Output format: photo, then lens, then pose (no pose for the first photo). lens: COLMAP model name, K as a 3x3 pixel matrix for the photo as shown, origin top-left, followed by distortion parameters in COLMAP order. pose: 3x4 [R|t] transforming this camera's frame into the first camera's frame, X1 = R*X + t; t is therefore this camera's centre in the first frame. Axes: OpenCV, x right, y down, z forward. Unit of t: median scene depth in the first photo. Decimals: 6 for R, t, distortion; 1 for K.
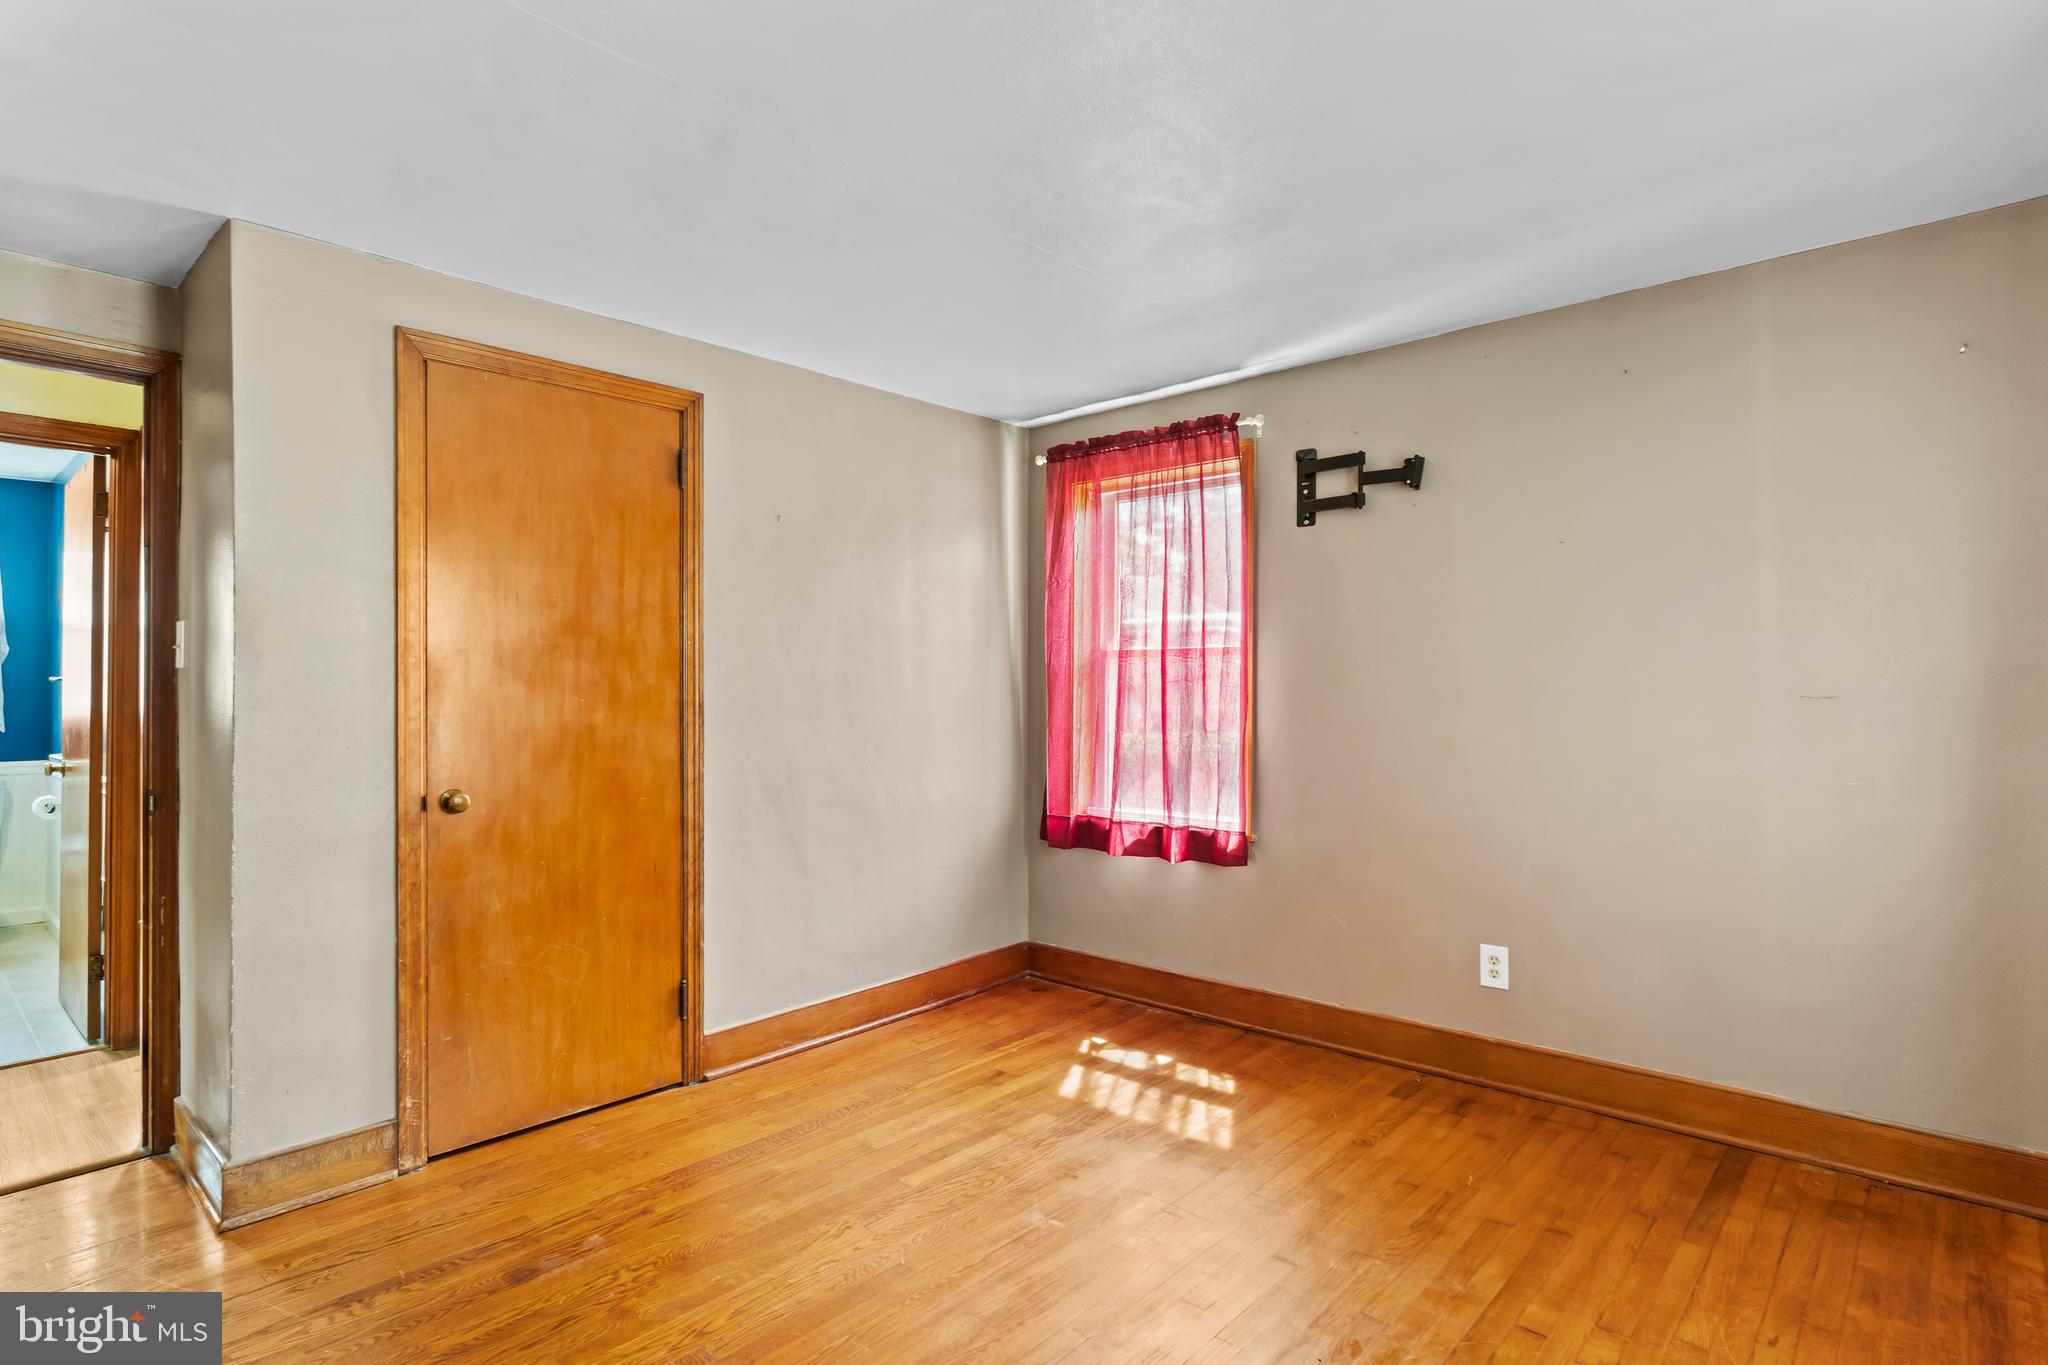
lens RADIAL K [[1052.6, 0, 1029.1], [0, 1052.6, 691.1], [0, 0, 1]] dist [-0.003561, 0.000966]
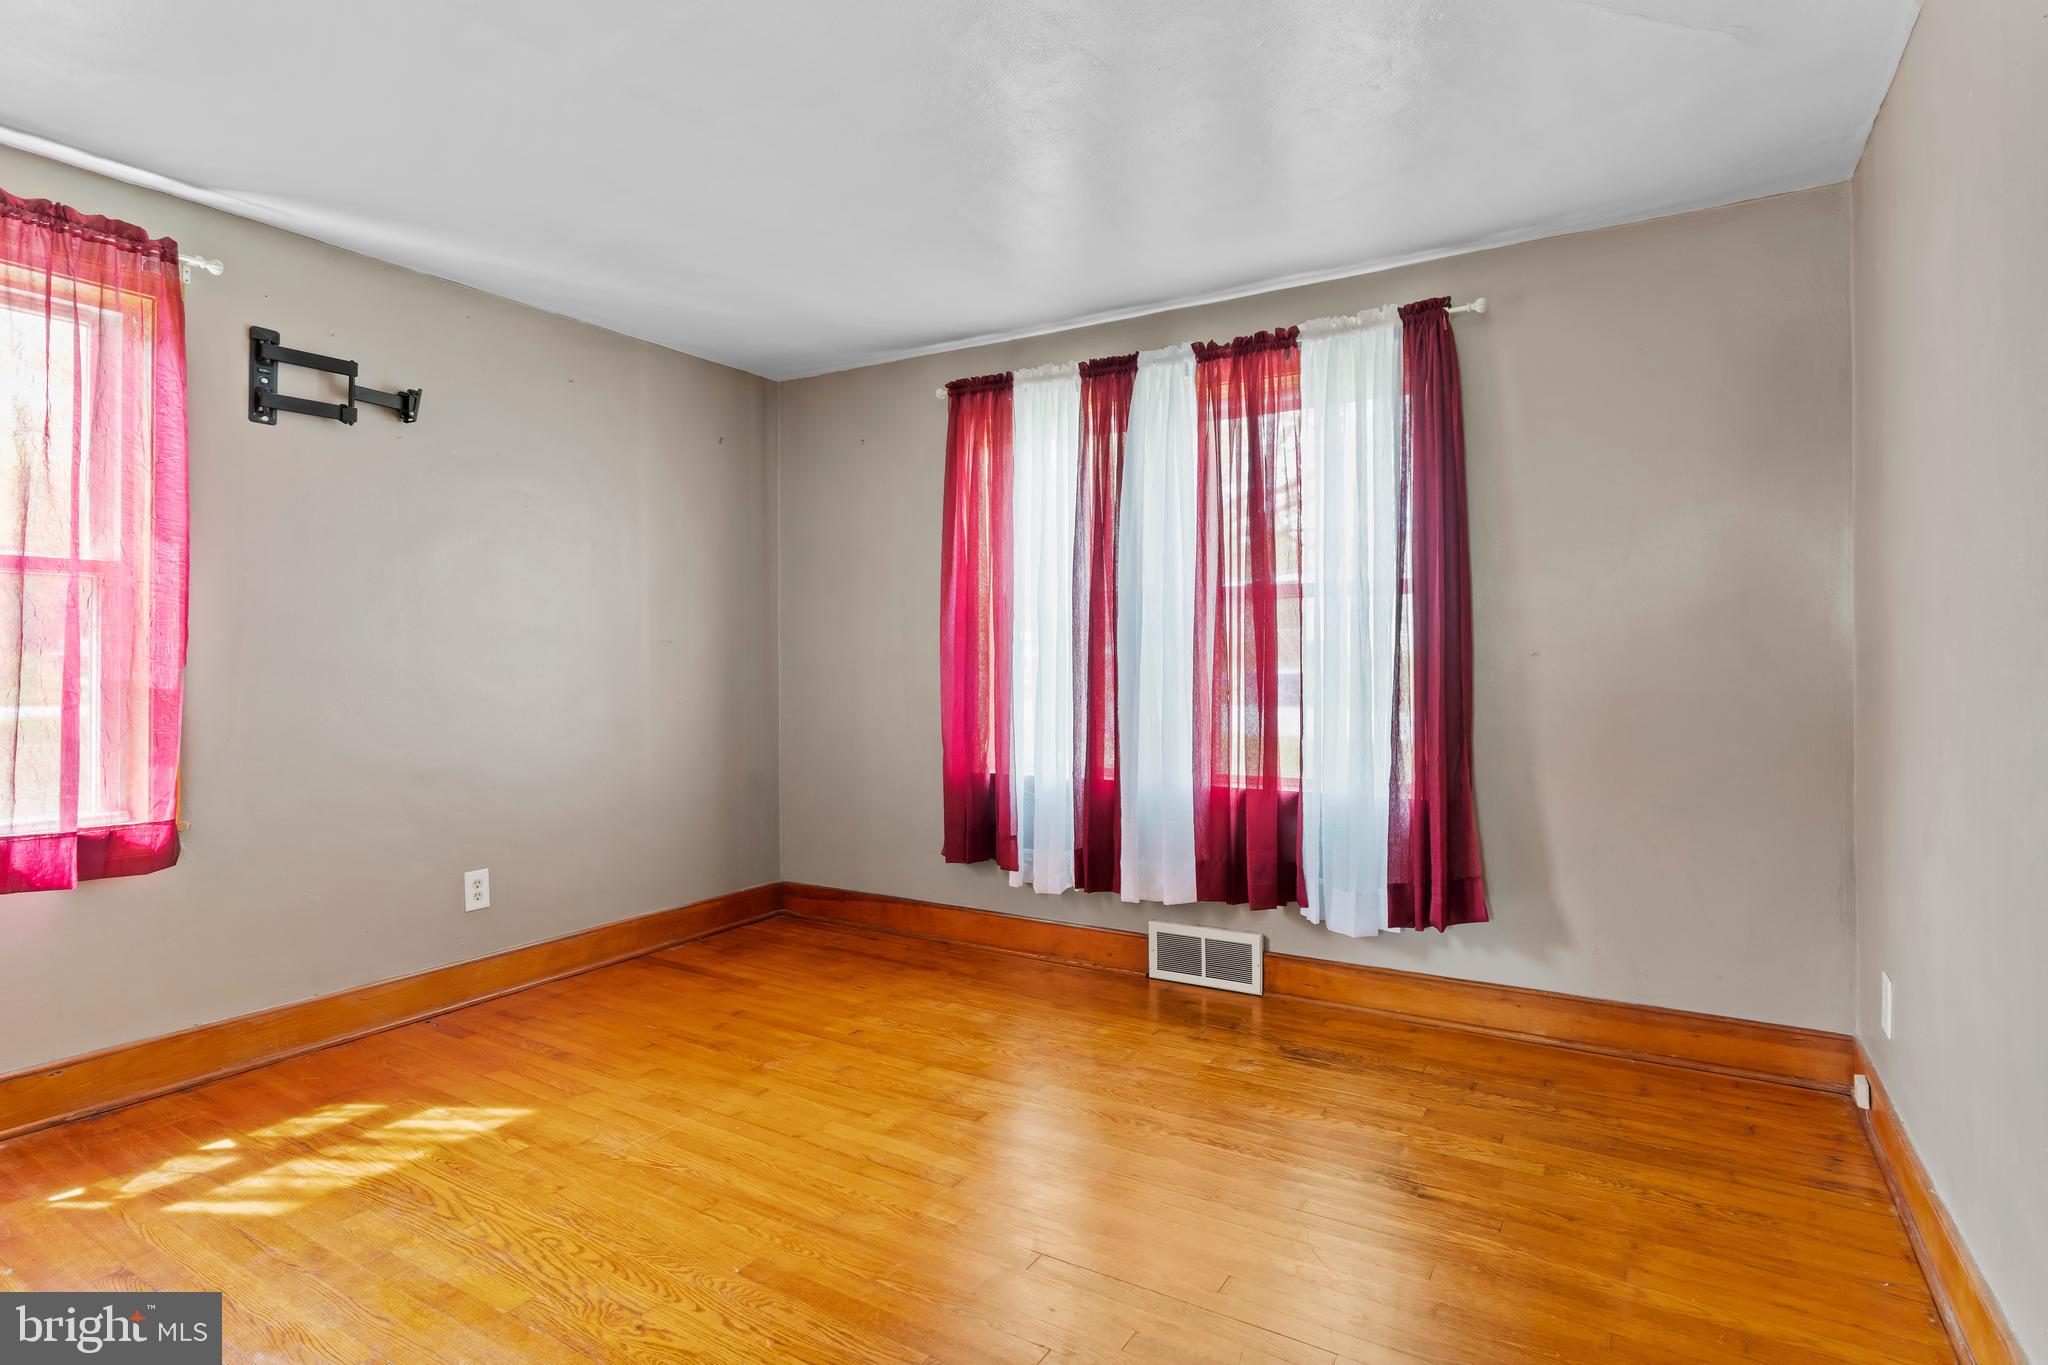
lens RADIAL K [[1043.4, 0, 1016.2], [0, 1043.4, 646.3], [0, 0, 1]] dist [-0.000280, 0.000461]
pose [[-0.168162, 0.015030, 0.985645, -0.697239], [0.001948, 0.999887, -0.014915, 0.031029], [-0.985757, -0.000589, -0.168173, 0.634914]]
